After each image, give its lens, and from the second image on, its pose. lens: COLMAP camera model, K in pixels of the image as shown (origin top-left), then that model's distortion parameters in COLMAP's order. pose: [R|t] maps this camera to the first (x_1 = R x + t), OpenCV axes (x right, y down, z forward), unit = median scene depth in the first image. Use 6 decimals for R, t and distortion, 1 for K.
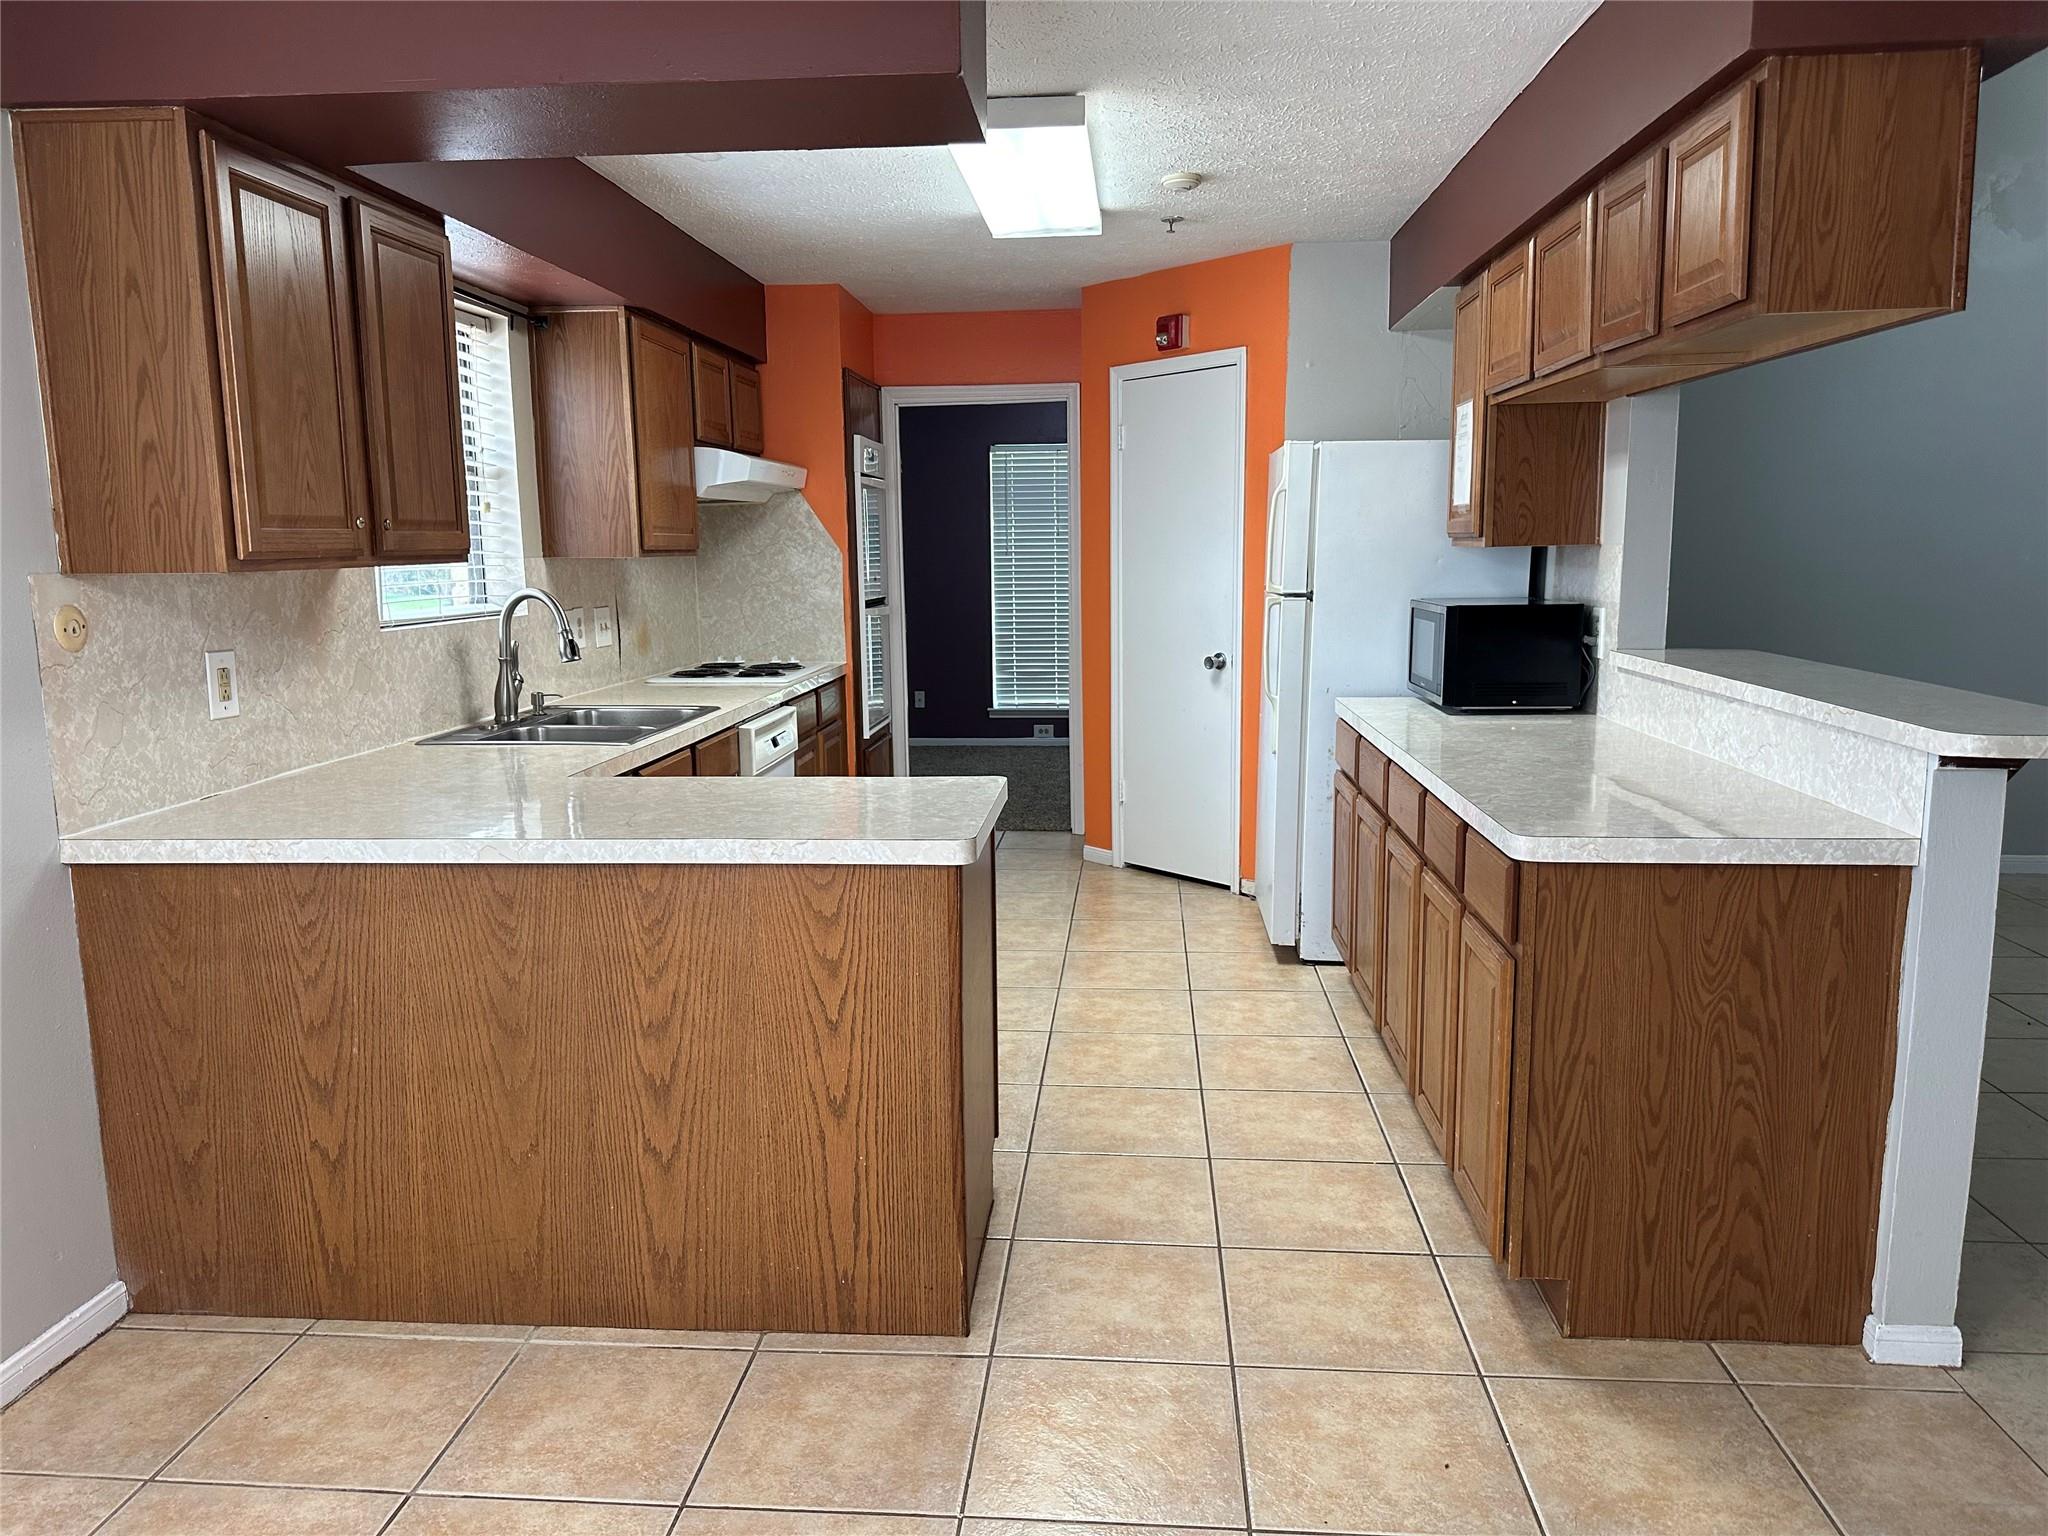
lens RADIAL K [[1445.6, 0, 1024.0], [0, 1445.6, 768.0], [0, 0, 1]] dist [-0.002625, -0.003954]
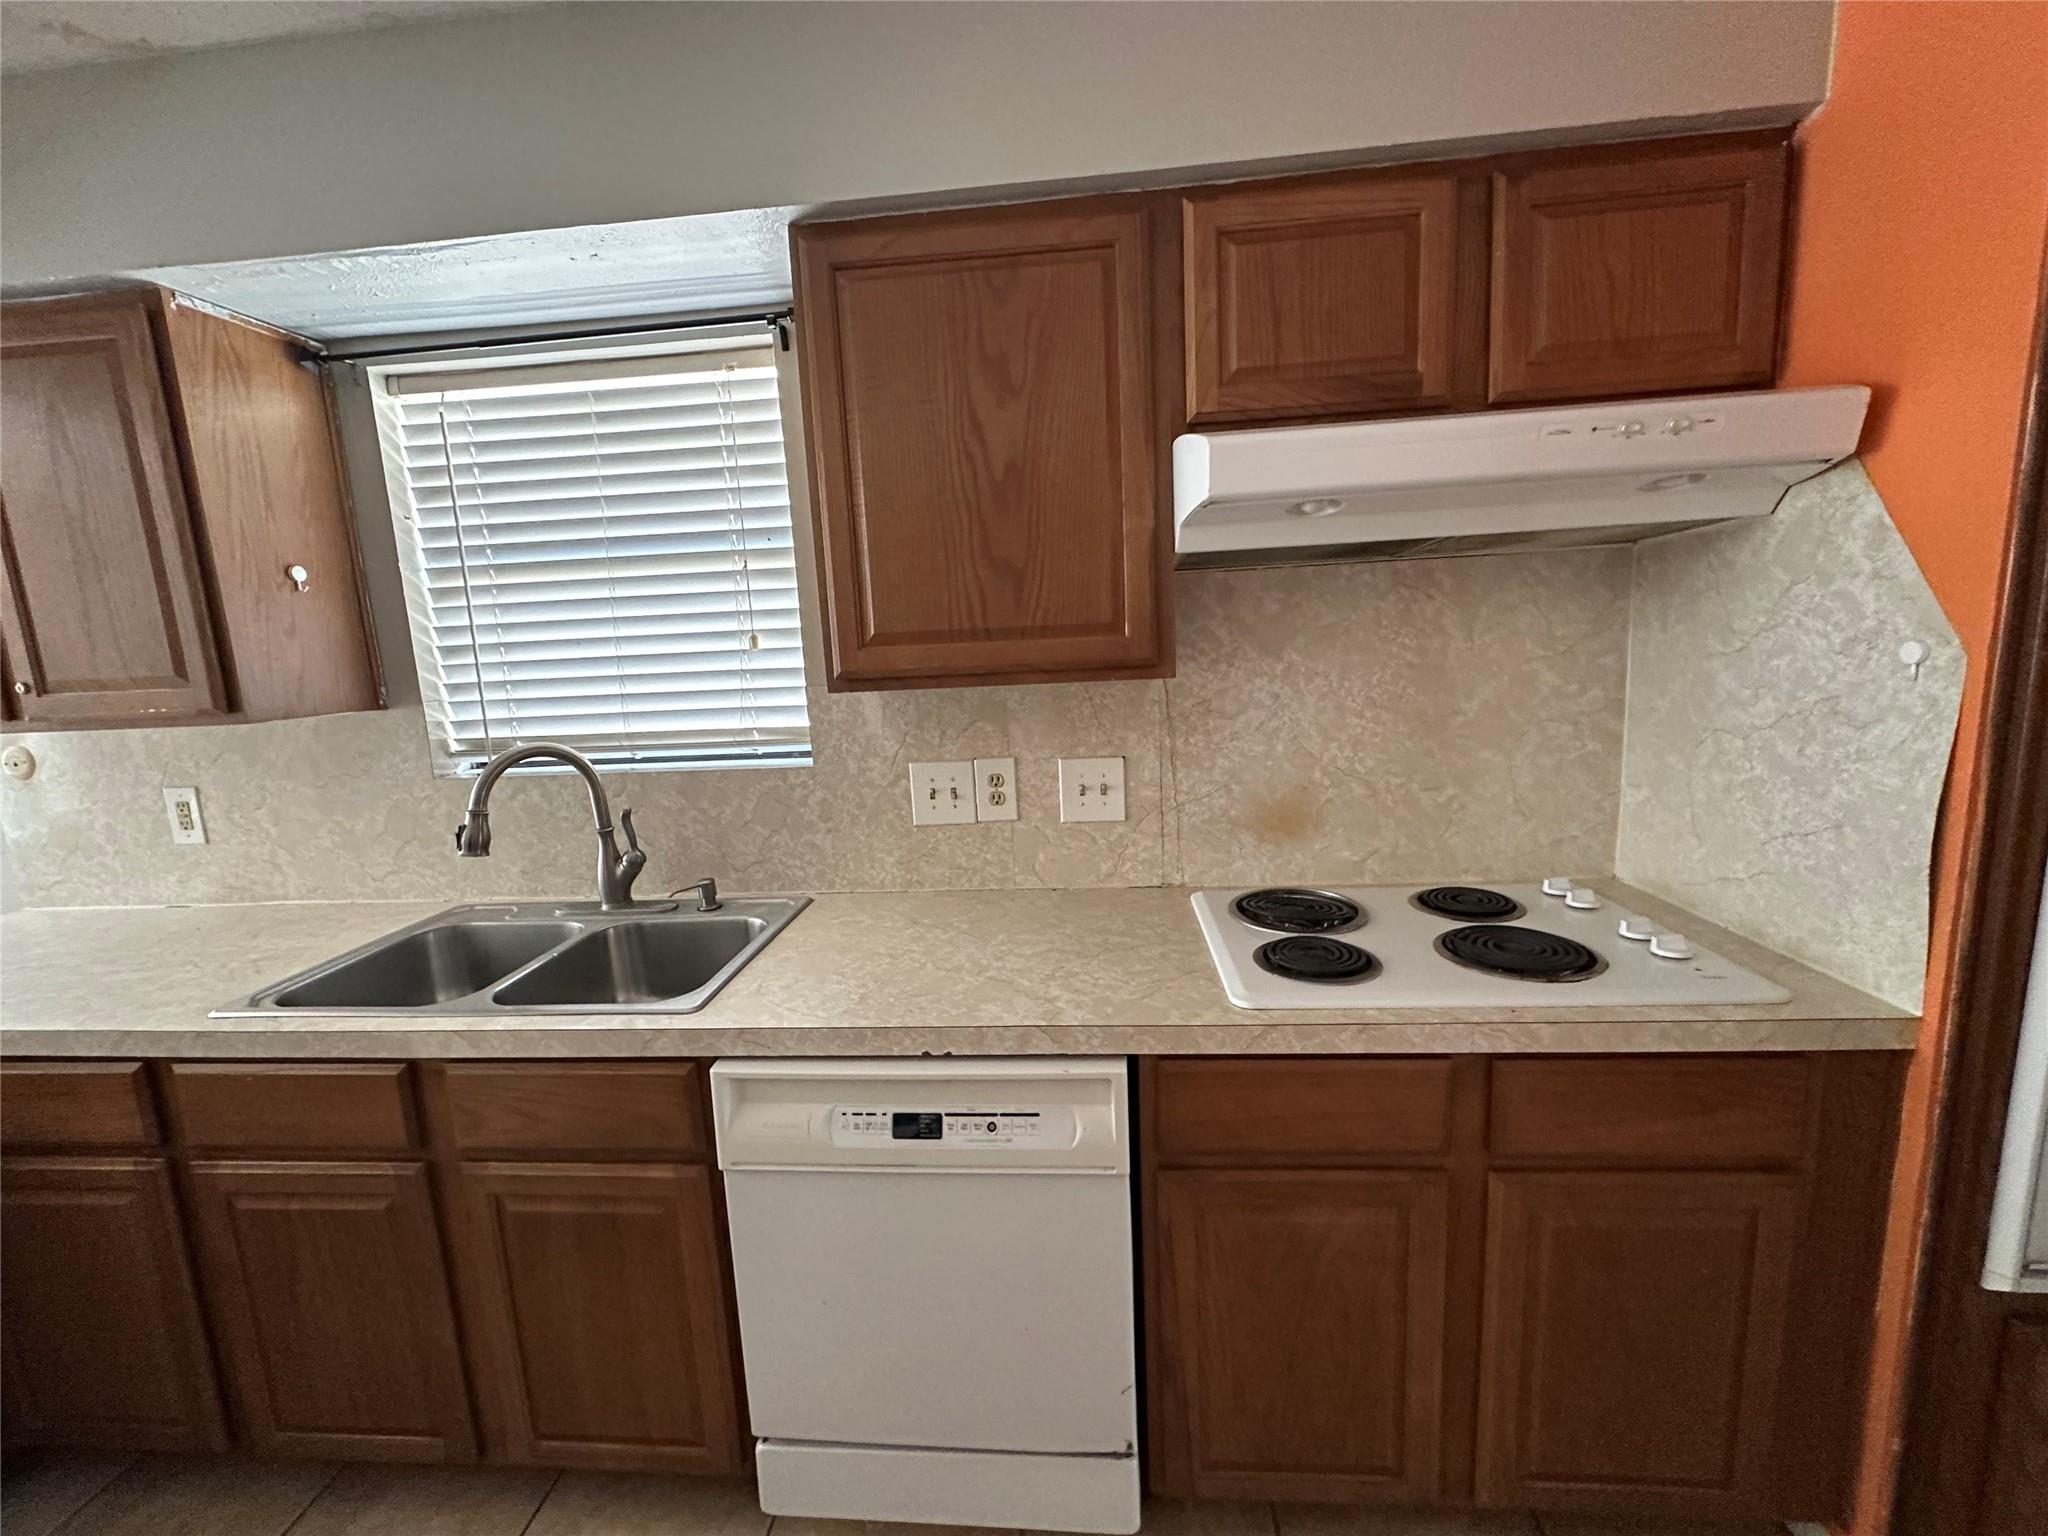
lens RADIAL K [[878.9, 0, 1019.4], [0, 878.9, 801.2], [0, 0, 1]] dist [0.000687, 0.000094]
pose [[-0.023660, 0.178438, -0.983667, 0.090851], [-0.109125, 0.977602, 0.179962, -0.209123], [0.993746, 0.111601, -0.003658, 1.299079]]
